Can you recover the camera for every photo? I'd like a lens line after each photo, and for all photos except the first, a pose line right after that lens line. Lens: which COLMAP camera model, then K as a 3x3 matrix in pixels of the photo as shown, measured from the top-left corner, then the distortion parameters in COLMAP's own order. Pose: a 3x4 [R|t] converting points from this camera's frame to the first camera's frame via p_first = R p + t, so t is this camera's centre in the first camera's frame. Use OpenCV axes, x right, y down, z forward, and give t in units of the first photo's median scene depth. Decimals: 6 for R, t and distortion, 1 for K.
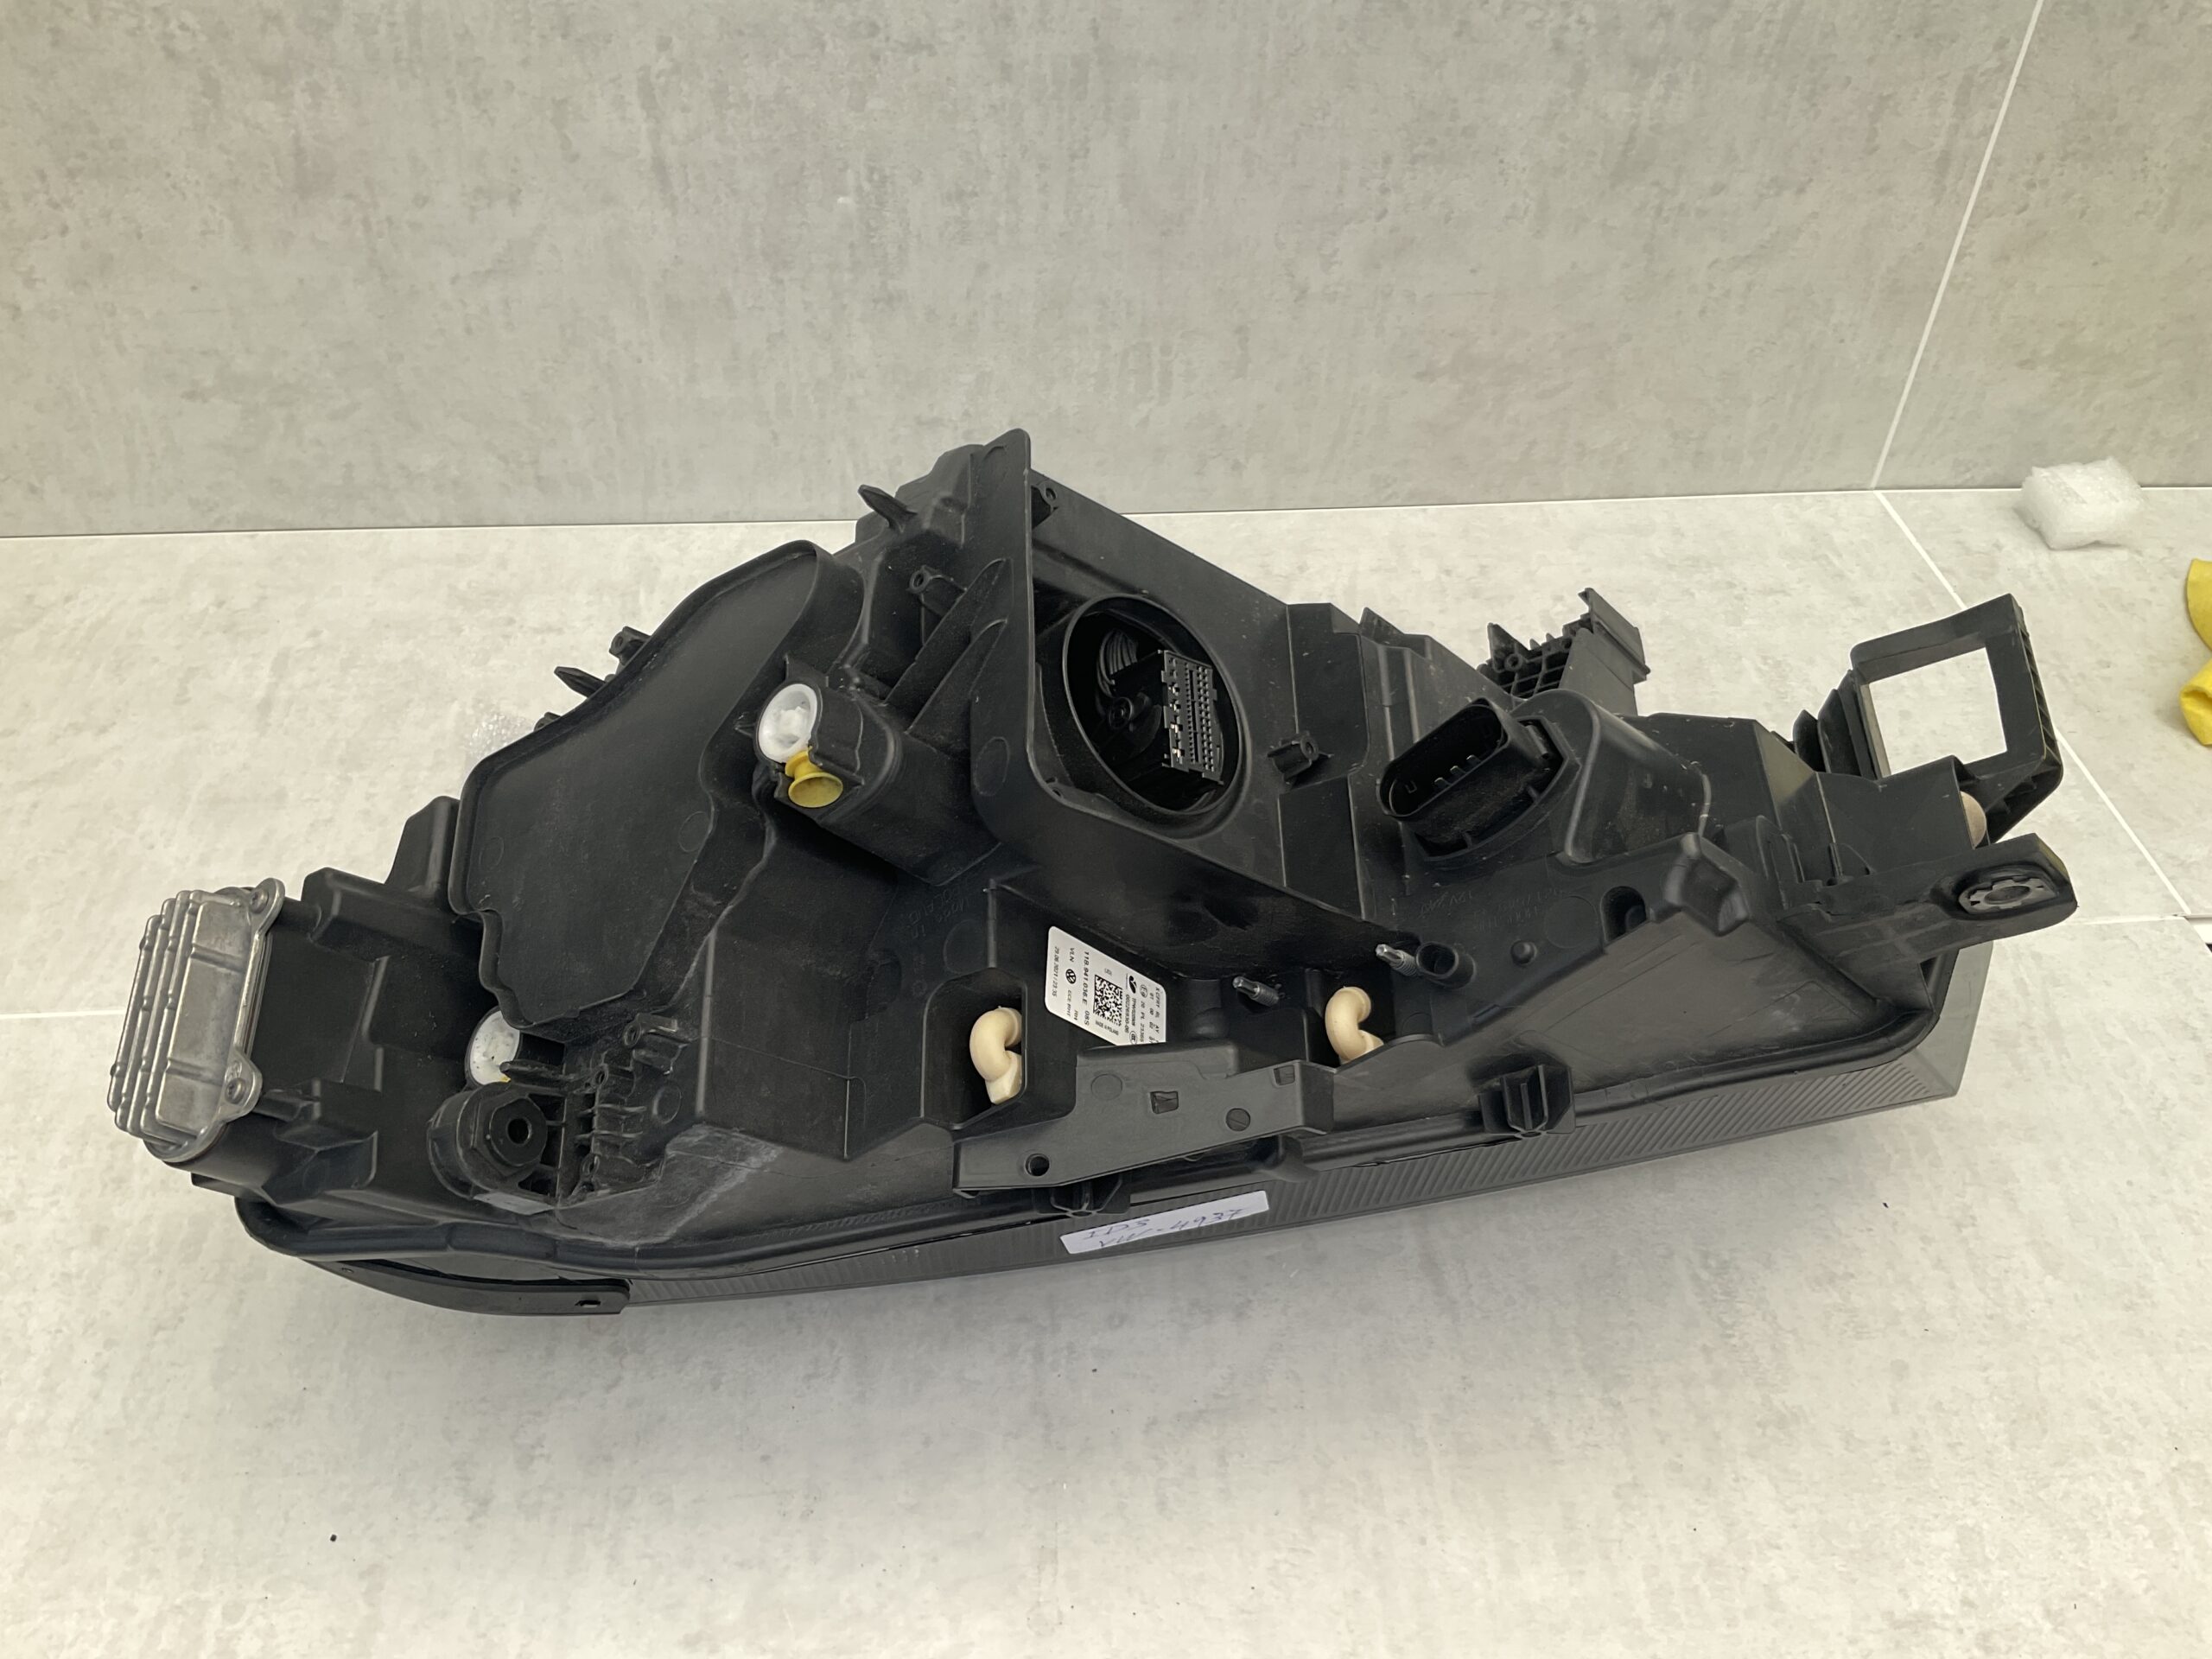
lens RADIAL K [[1804.8, 0, 1106.0], [0, 1804.8, 829.5], [0, 0, 1]] dist [0.085821, -0.194948]
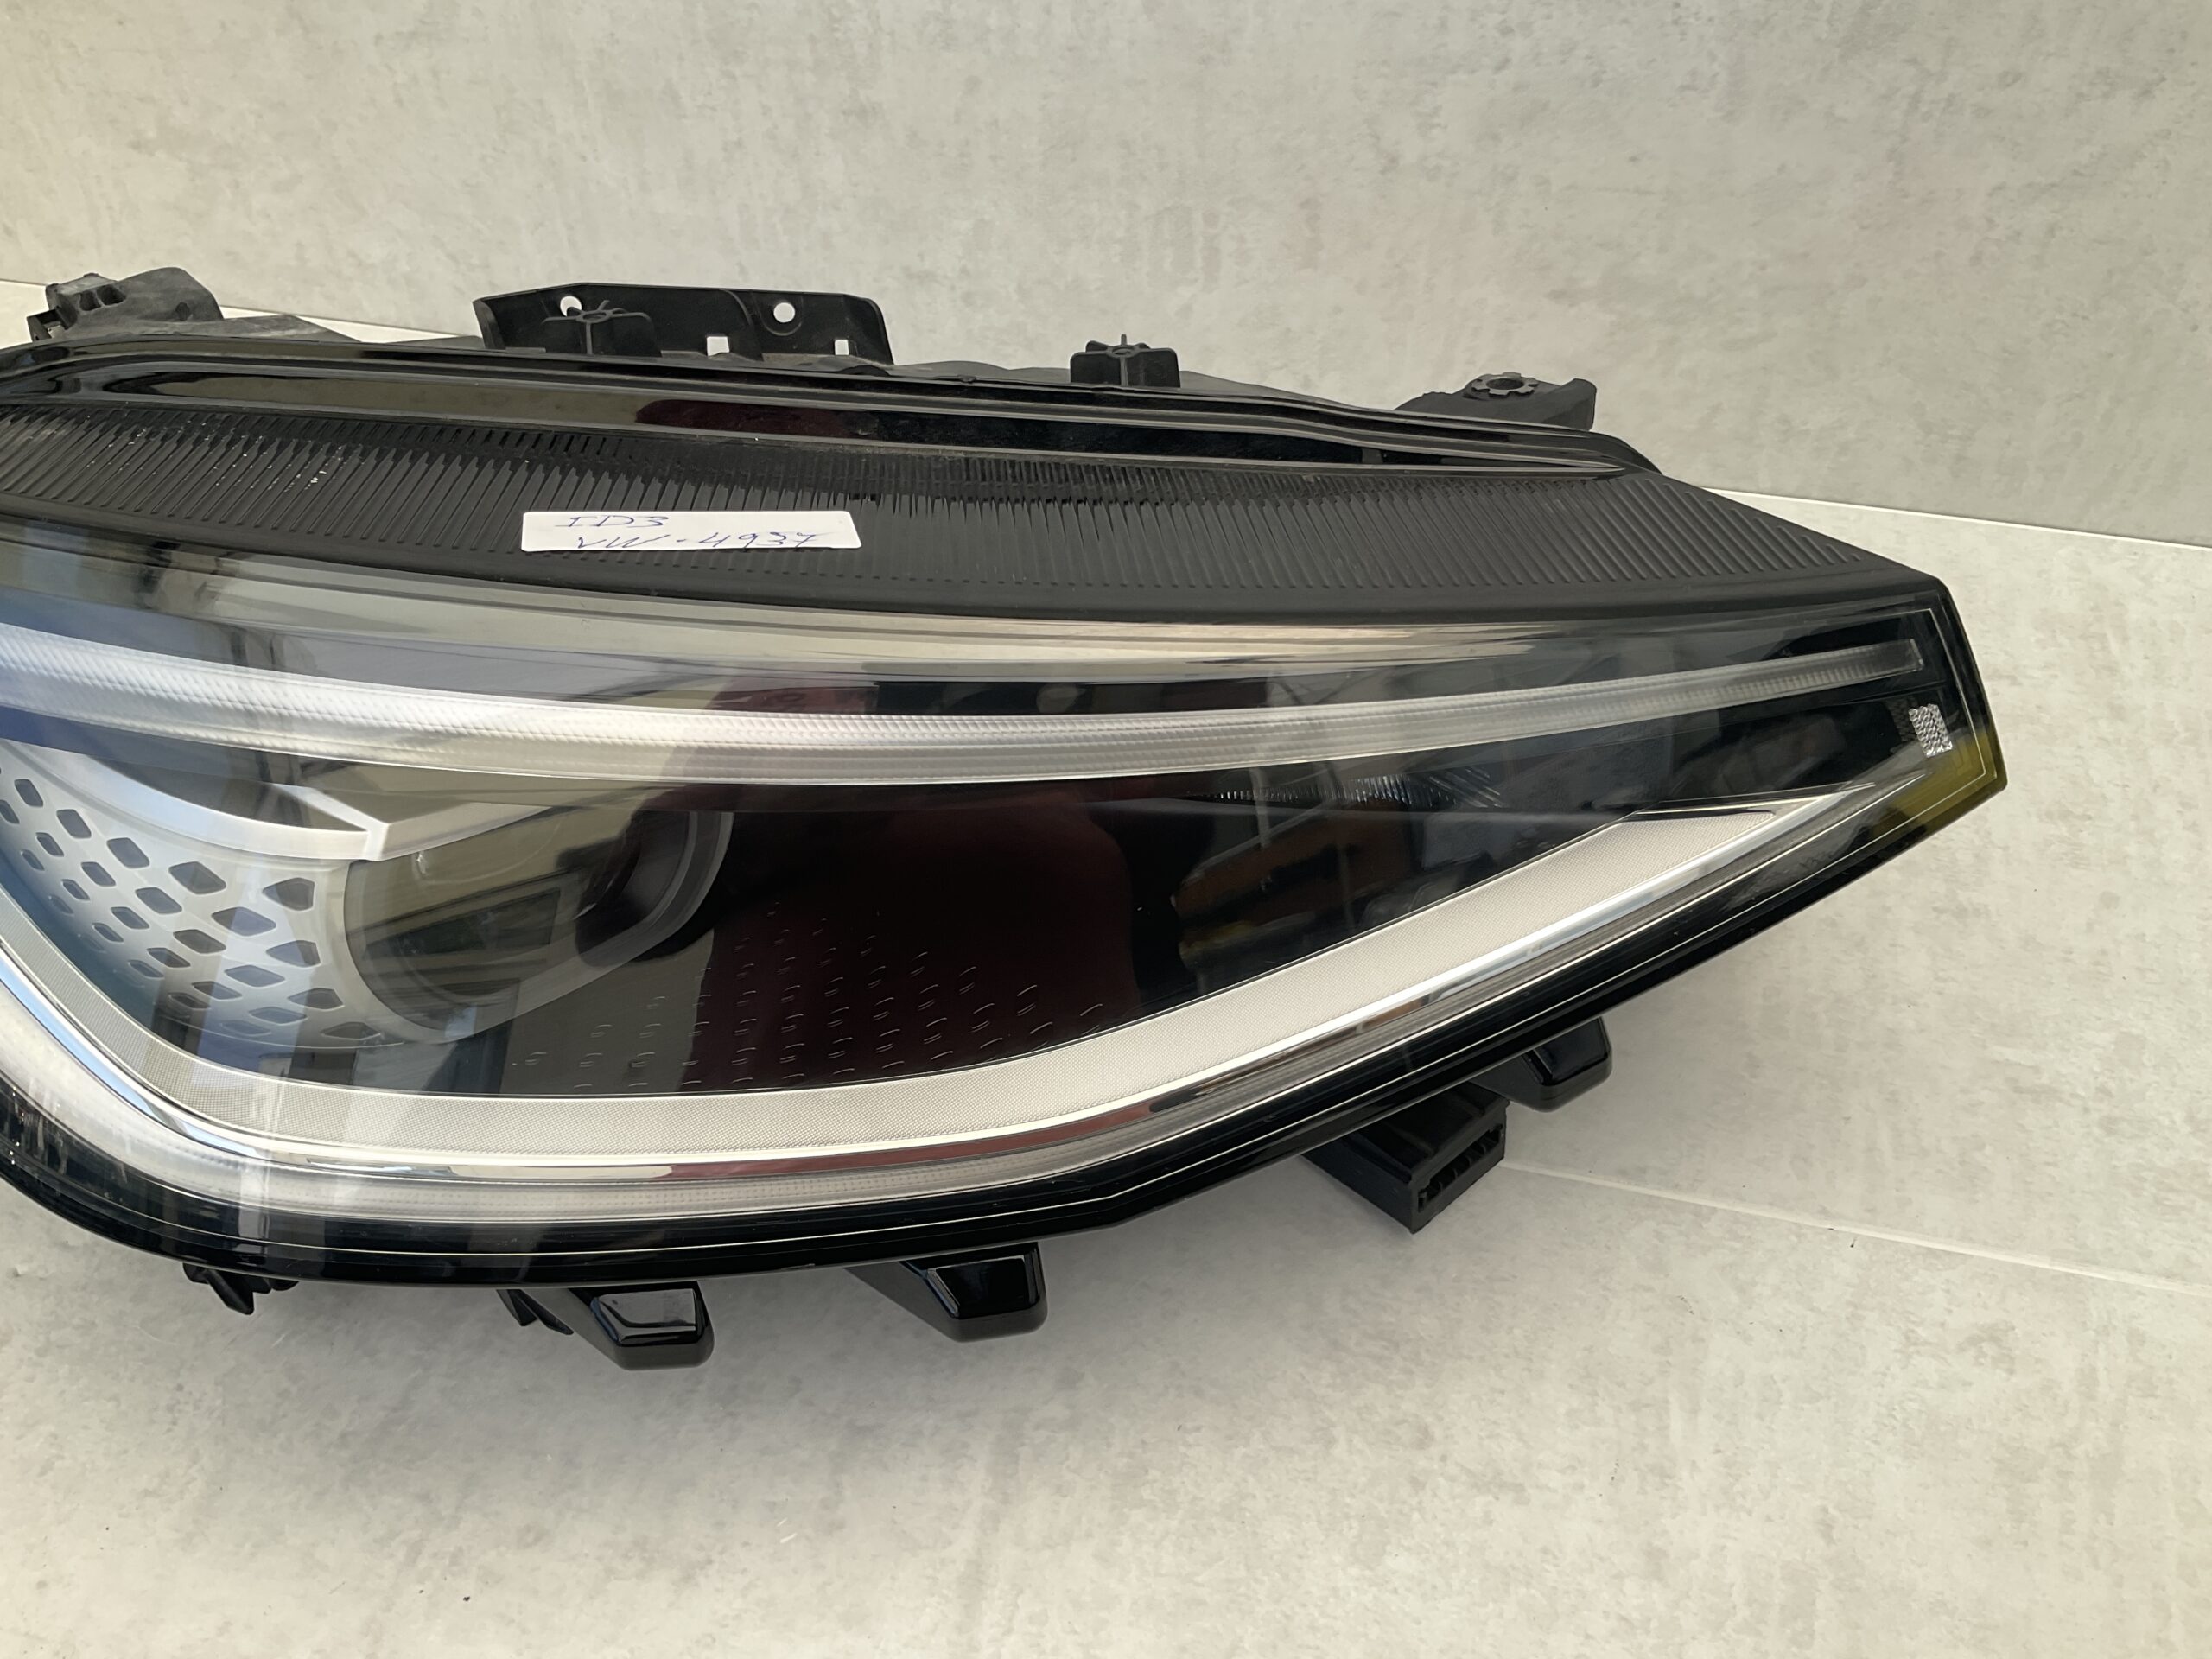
lens RADIAL K [[1825.1, 0, 1106.0], [0, 1825.1, 829.5], [0, 0, 1]] dist [0.049098, -0.123788]
pose [[0.947259, 0.200879, -0.249694, 0.242847], [-0.179804, 0.978107, 0.104769, -0.089740], [0.265273, -0.054347, 0.962640, 0.243672]]
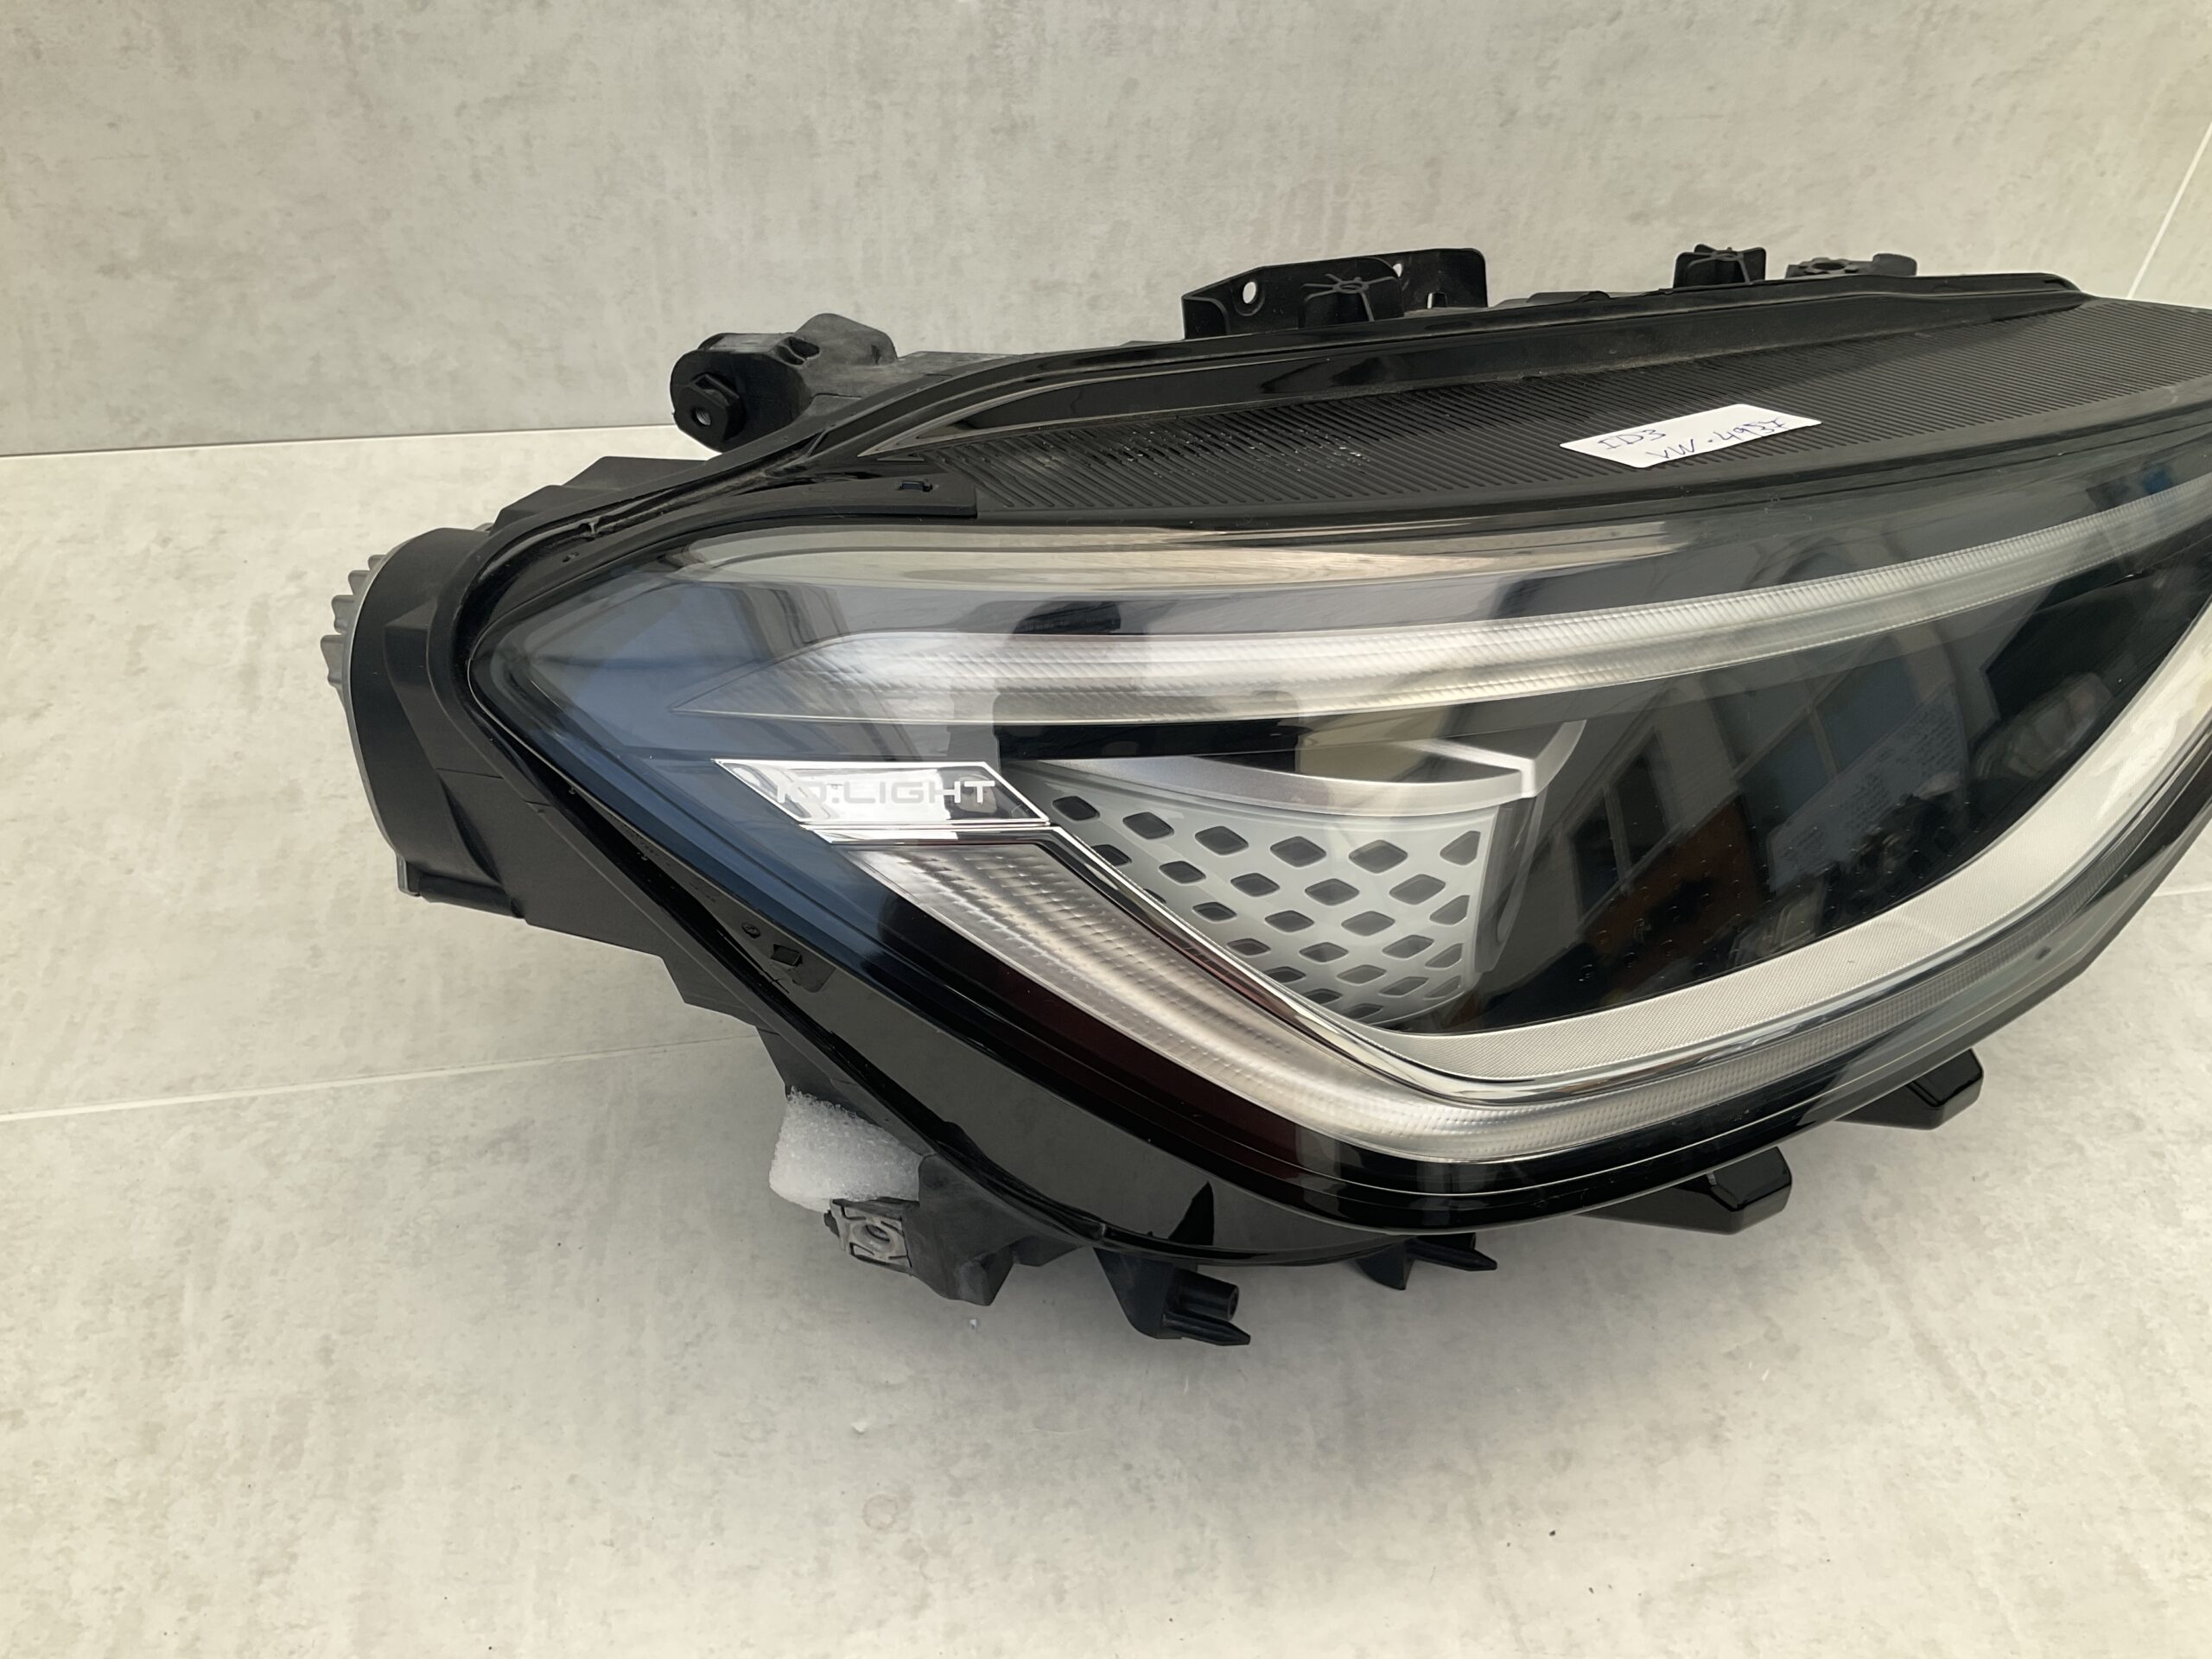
lens RADIAL K [[1825.1, 0, 1106.0], [0, 1825.1, 829.5], [0, 0, 1]] dist [0.049098, -0.123788]
pose [[0.995200, -0.045243, 0.086771, -0.161923], [0.040605, 0.997688, 0.054498, -0.027949], [-0.089037, -0.050713, 0.994736, 0.182845]]
